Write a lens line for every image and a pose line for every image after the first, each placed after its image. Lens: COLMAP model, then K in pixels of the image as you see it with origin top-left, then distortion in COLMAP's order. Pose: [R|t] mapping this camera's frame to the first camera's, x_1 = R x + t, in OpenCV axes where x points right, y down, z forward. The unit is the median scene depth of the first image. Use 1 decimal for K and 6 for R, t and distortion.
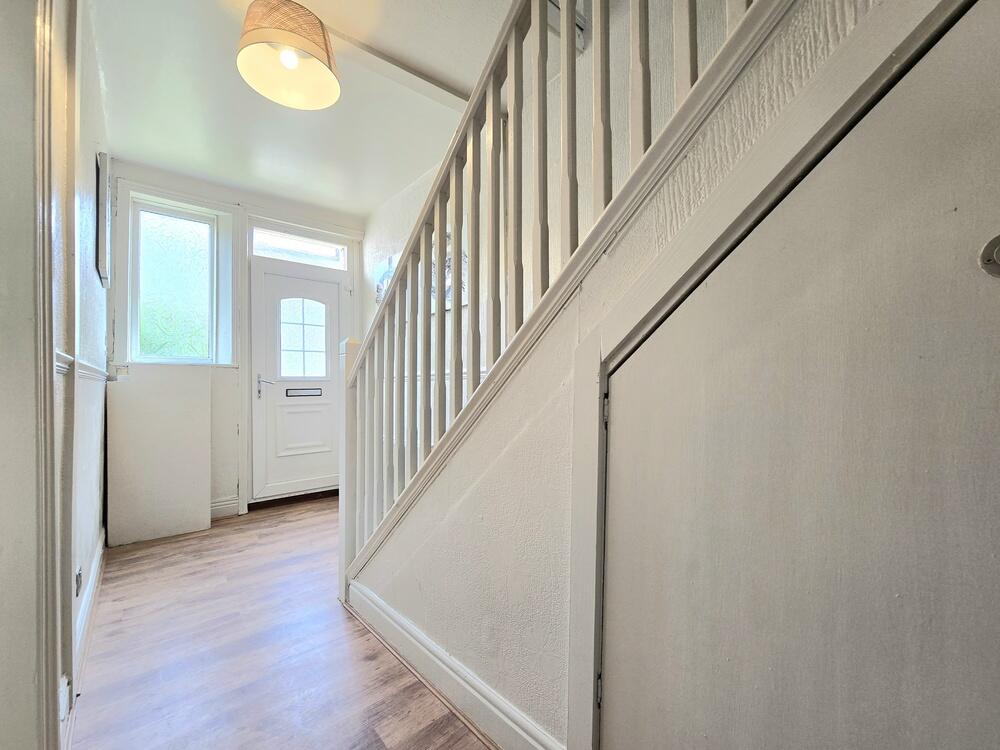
lens RADIAL K [[414.3, 0, 499.1], [0, 414.3, 382.4], [0, 0, 1]] dist [-0.001872, -0.000325]
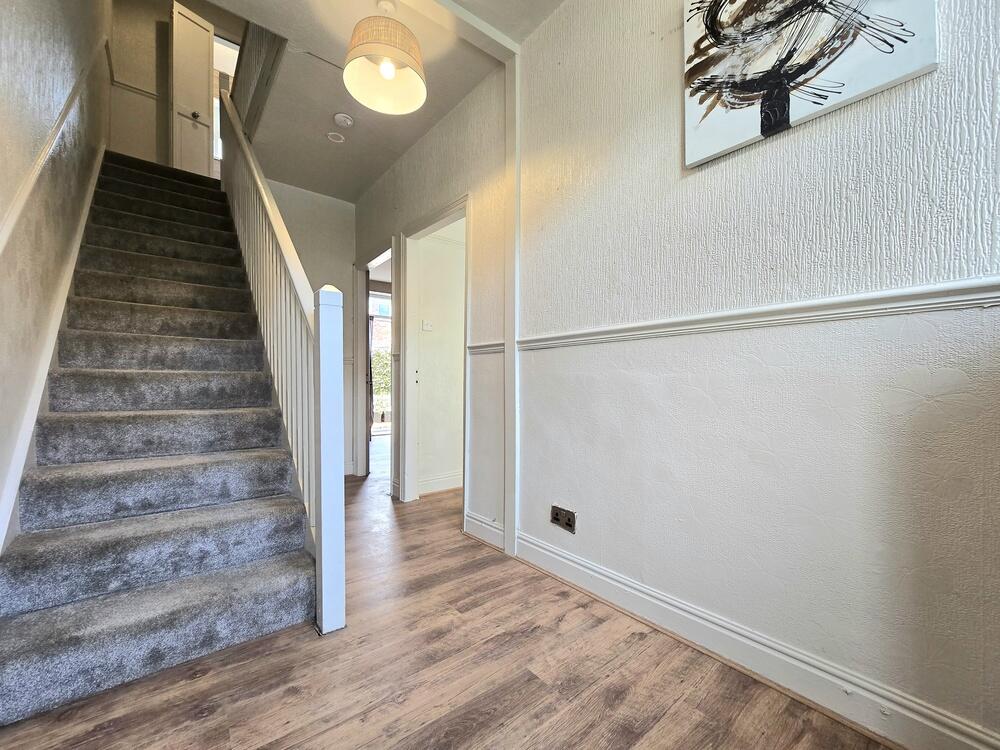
lens RADIAL K [[414.3, 0, 499.1], [0, 414.3, 382.4], [0, 0, 1]] dist [-0.001872, -0.000325]
pose [[-0.999081, 0.013795, 0.040572, -0.714247], [0.013184, 0.999796, -0.015286, 0.083543], [-0.040775, -0.014737, -0.999060, 1.776659]]
